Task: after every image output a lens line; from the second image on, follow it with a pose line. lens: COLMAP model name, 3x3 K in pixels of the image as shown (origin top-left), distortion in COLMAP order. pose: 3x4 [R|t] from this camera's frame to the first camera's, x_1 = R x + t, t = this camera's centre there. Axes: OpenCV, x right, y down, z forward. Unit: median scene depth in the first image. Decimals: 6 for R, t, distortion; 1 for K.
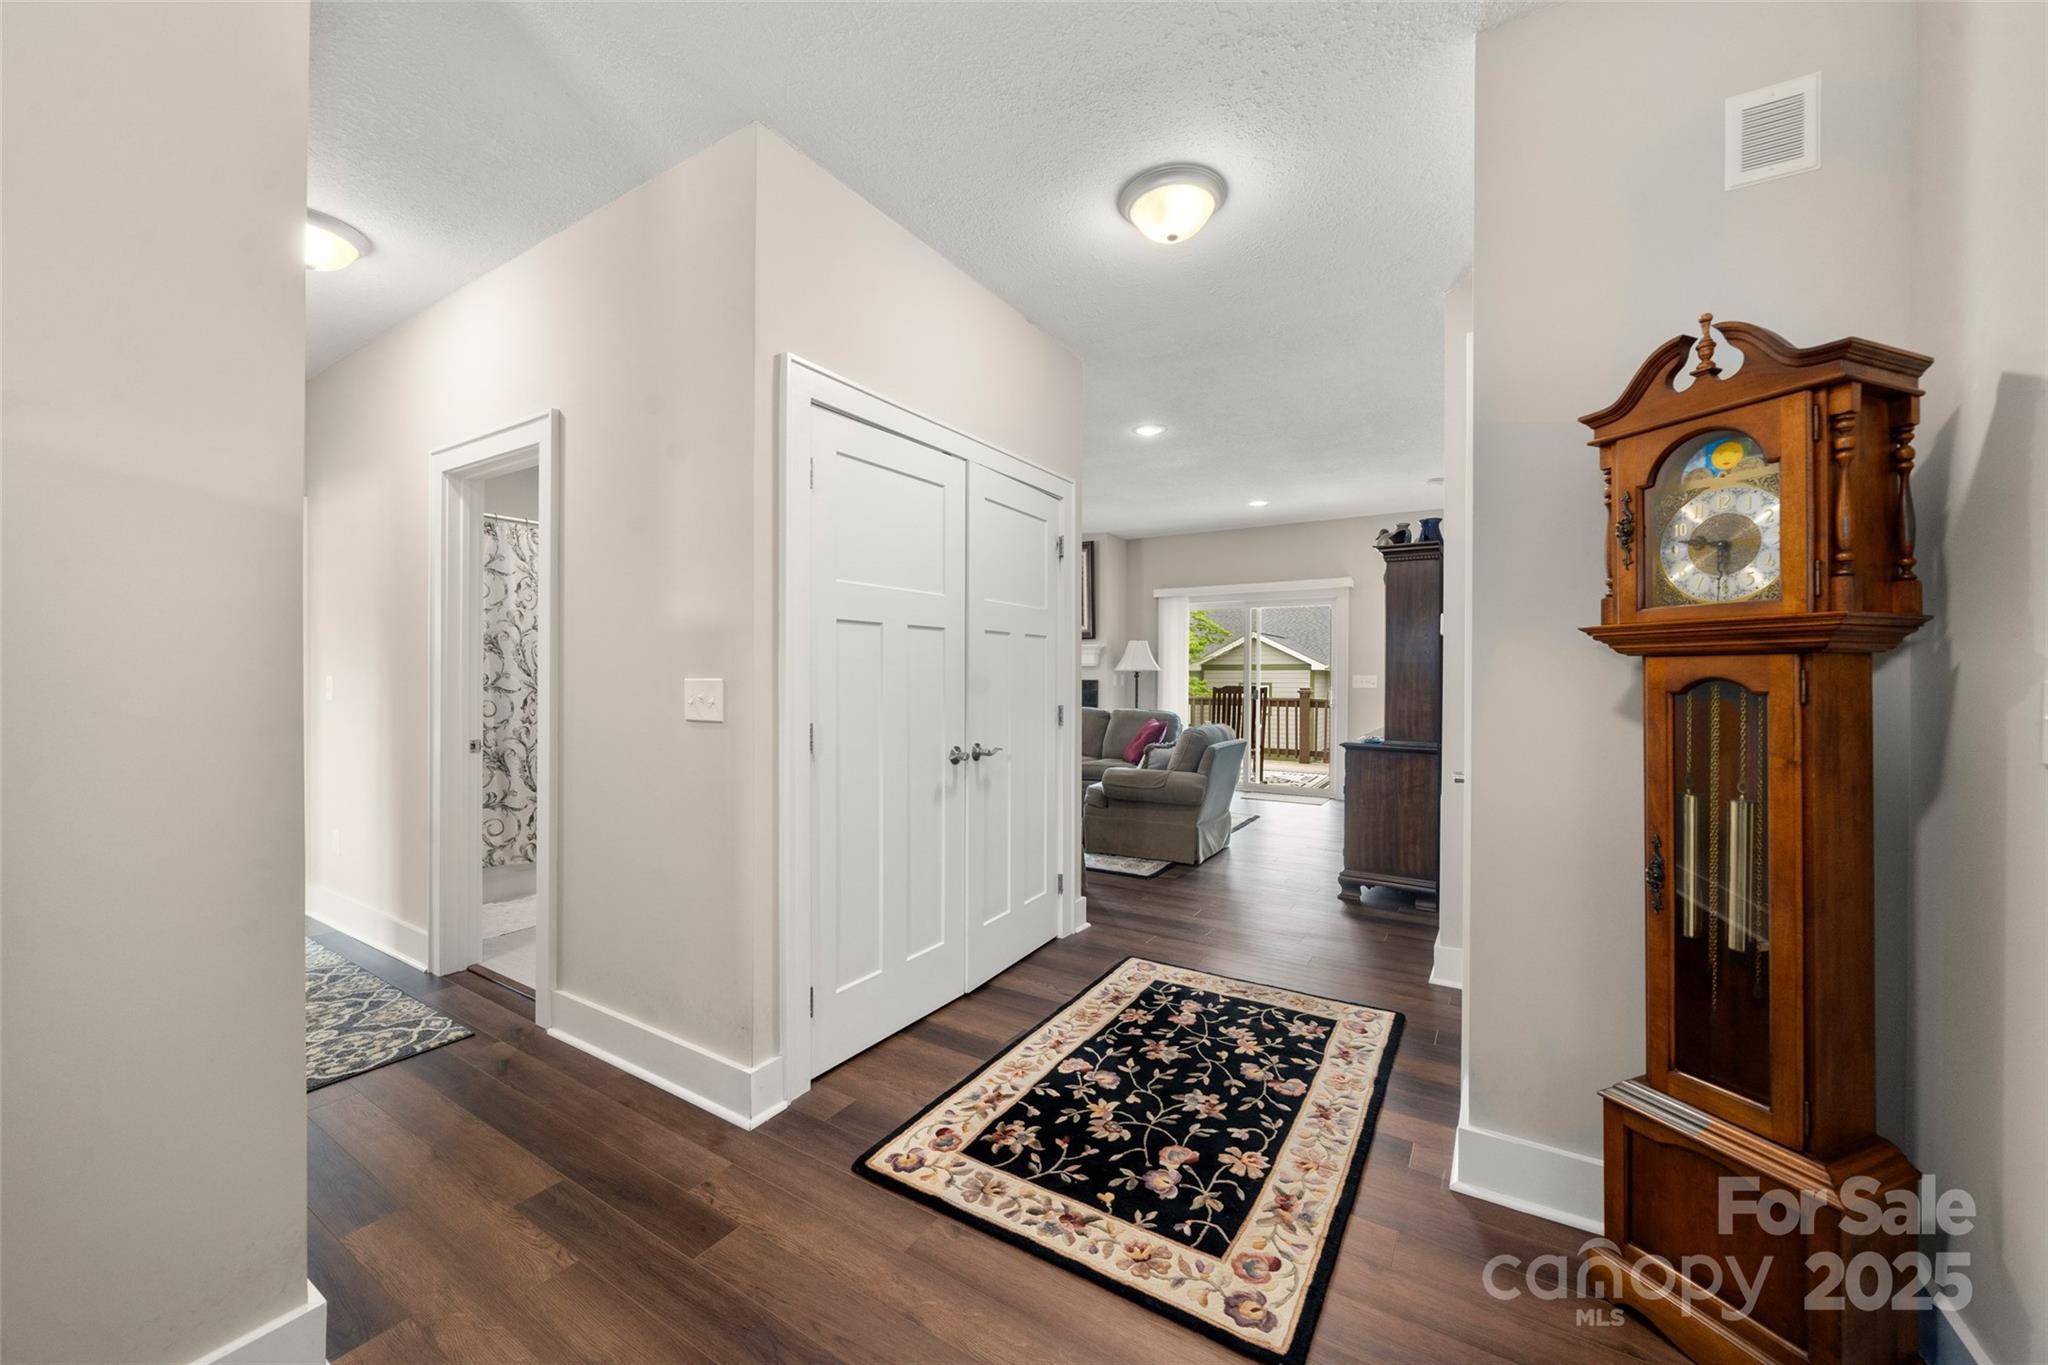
lens RADIAL K [[786.4, 0, 1019.1], [0, 786.4, 675.7], [0, 0, 1]] dist [-0.000152, 0.000015]
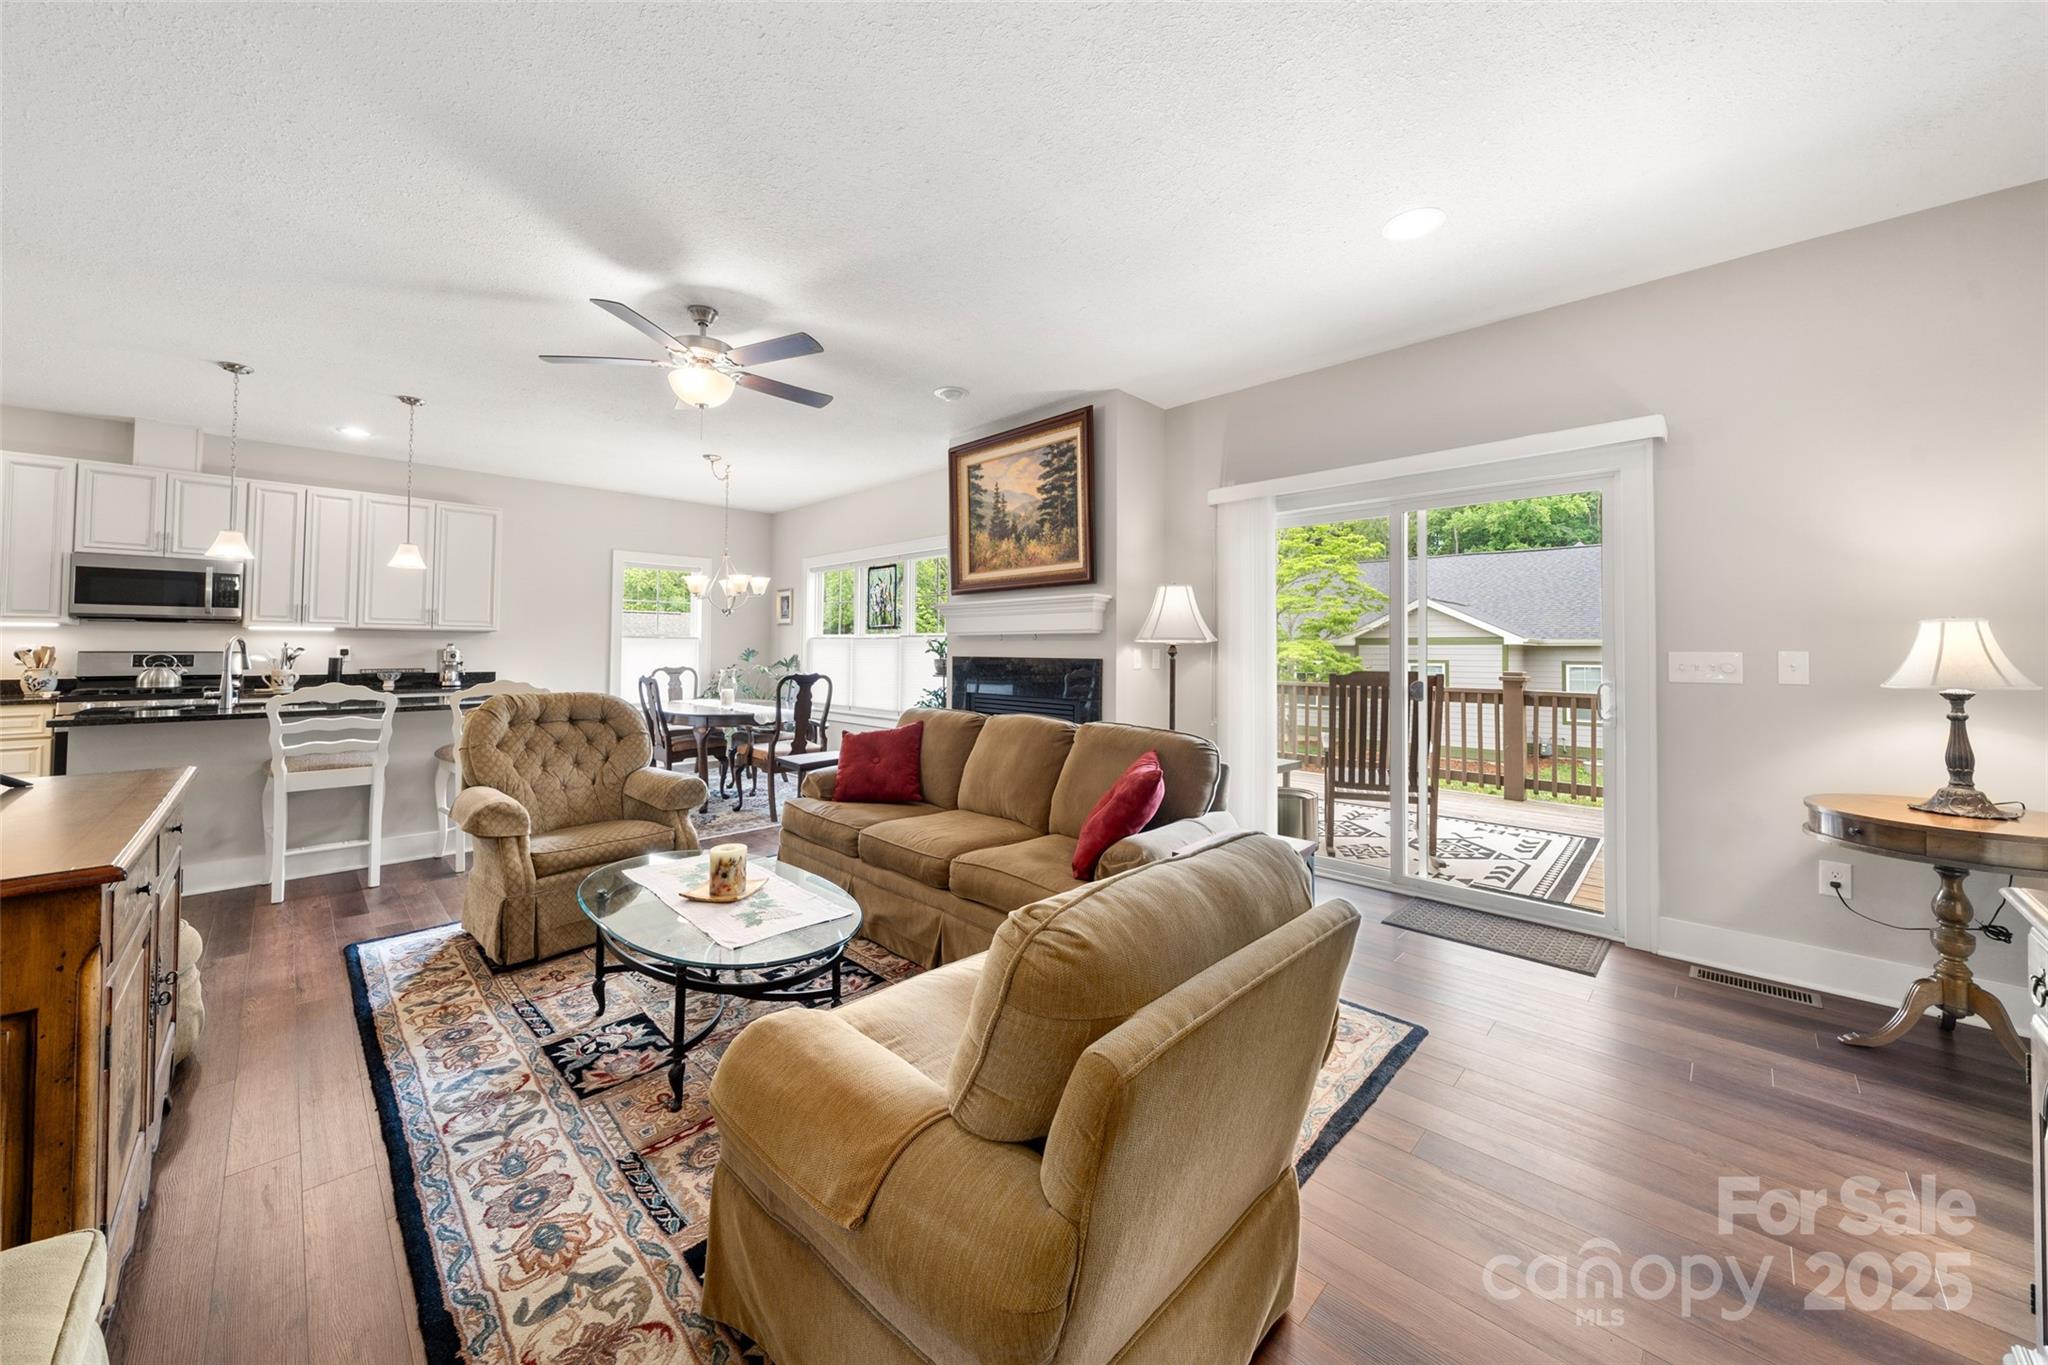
lens RADIAL K [[729.4, 0, 1023.4], [0, 729.4, 626.0], [0, 0, 1]] dist [-0.005116, -0.000040]
pose [[0.976448, -0.004329, -0.215709, 0.120902], [-0.002826, 0.999456, -0.032853, -0.000426], [0.215734, 0.032689, 0.975905, 0.381758]]
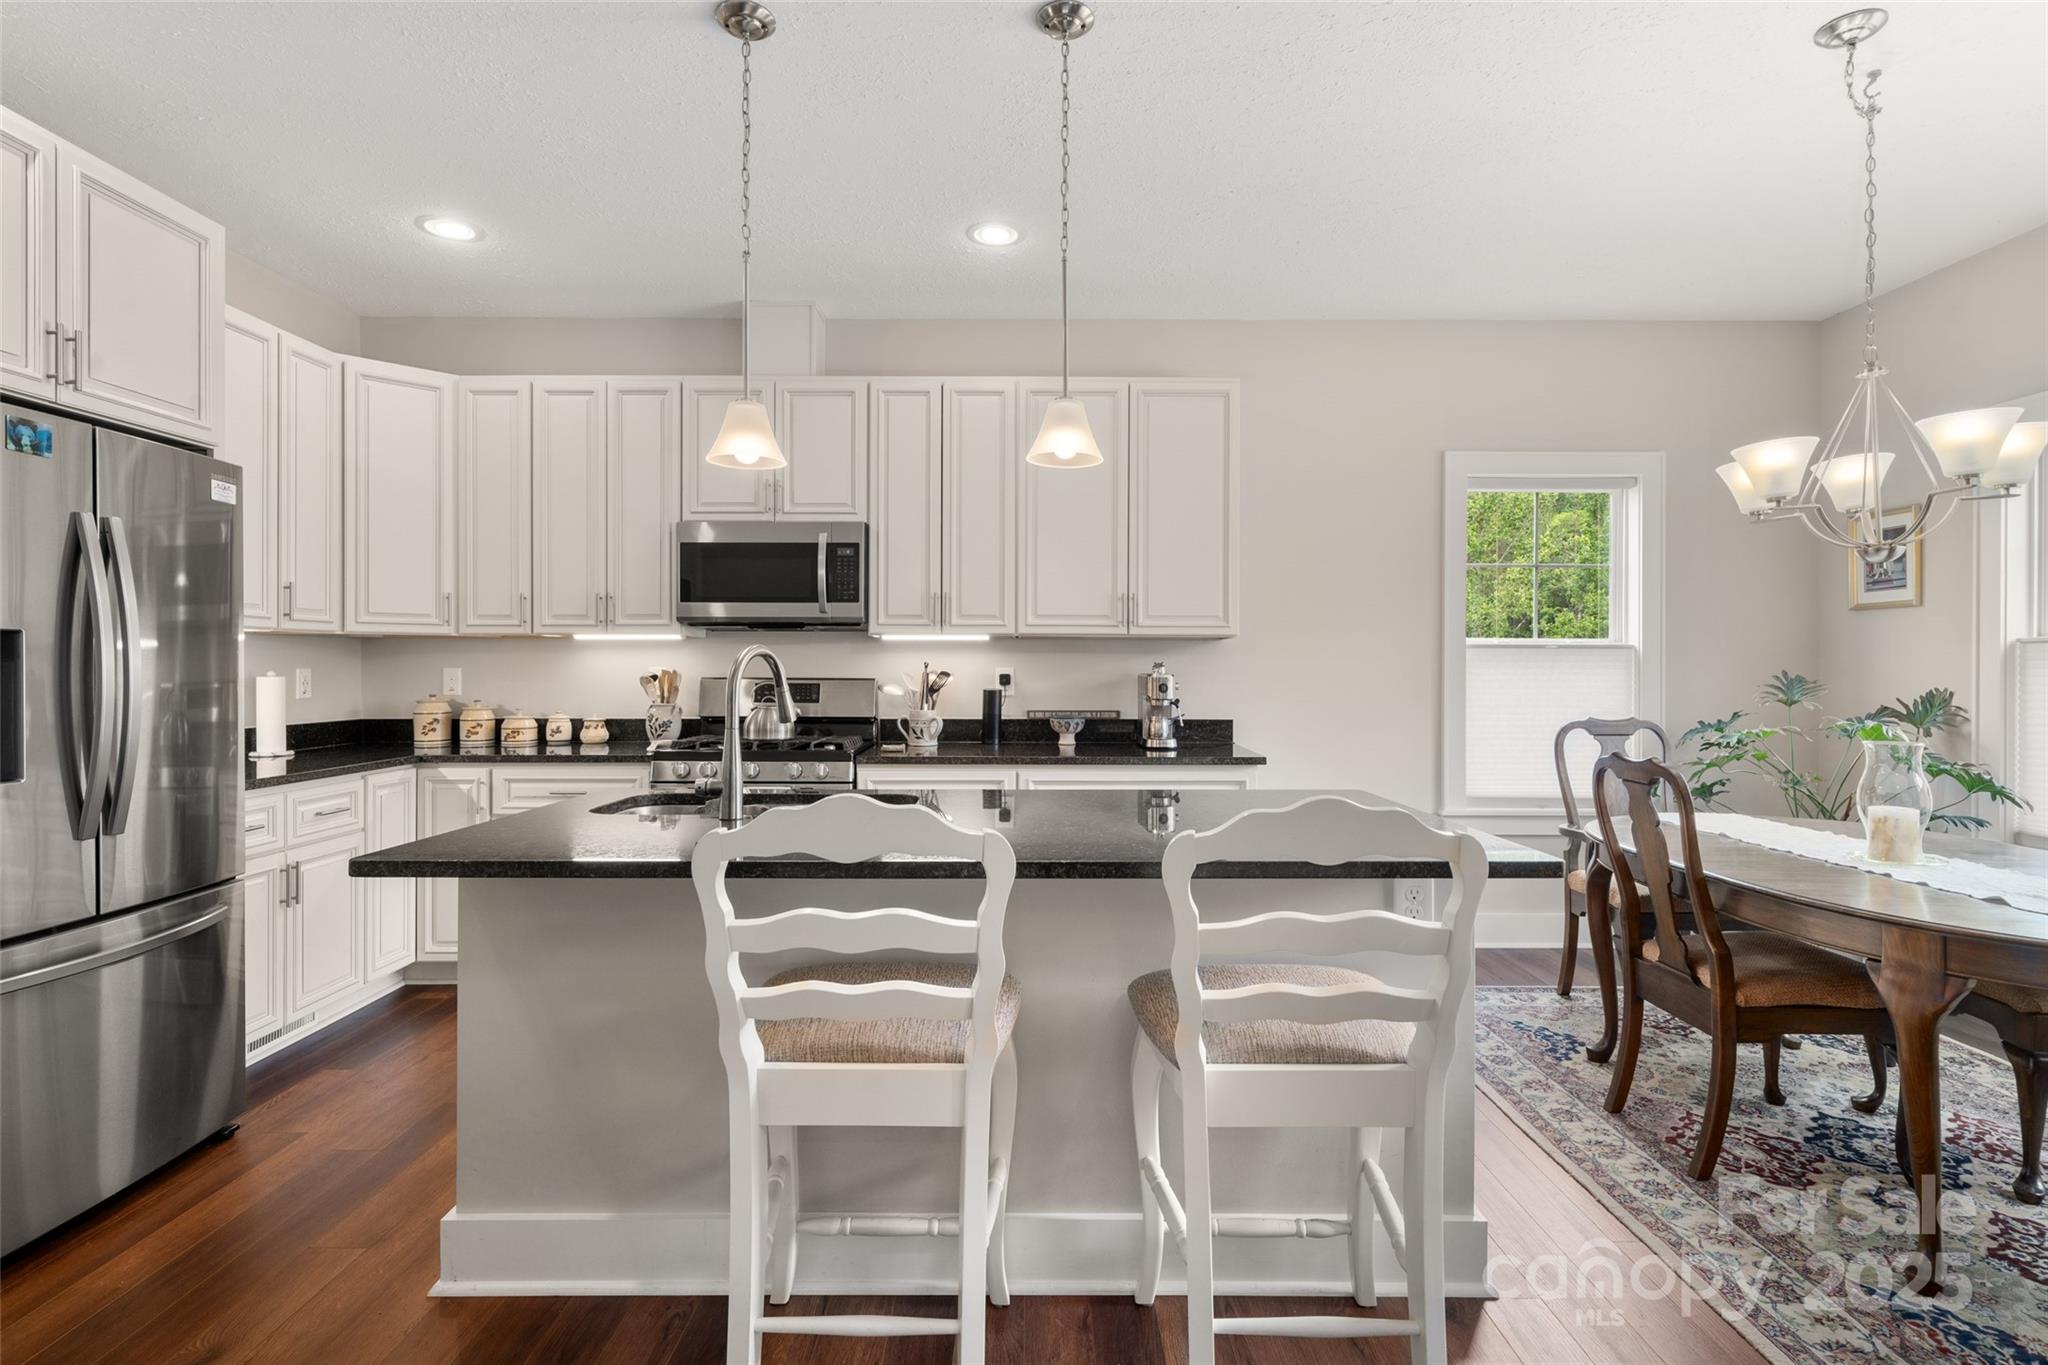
lens RADIAL K [[996.0, 0, 1029.0], [0, 996.0, 665.8], [0, 0, 1]] dist [0.000387, 0.000717]
pose [[0.528796, -0.000774, -0.848749, -0.137031], [-0.002083, 0.999995, -0.002209, -0.001940], [0.848746, 0.002936, 0.528792, 0.592835]]
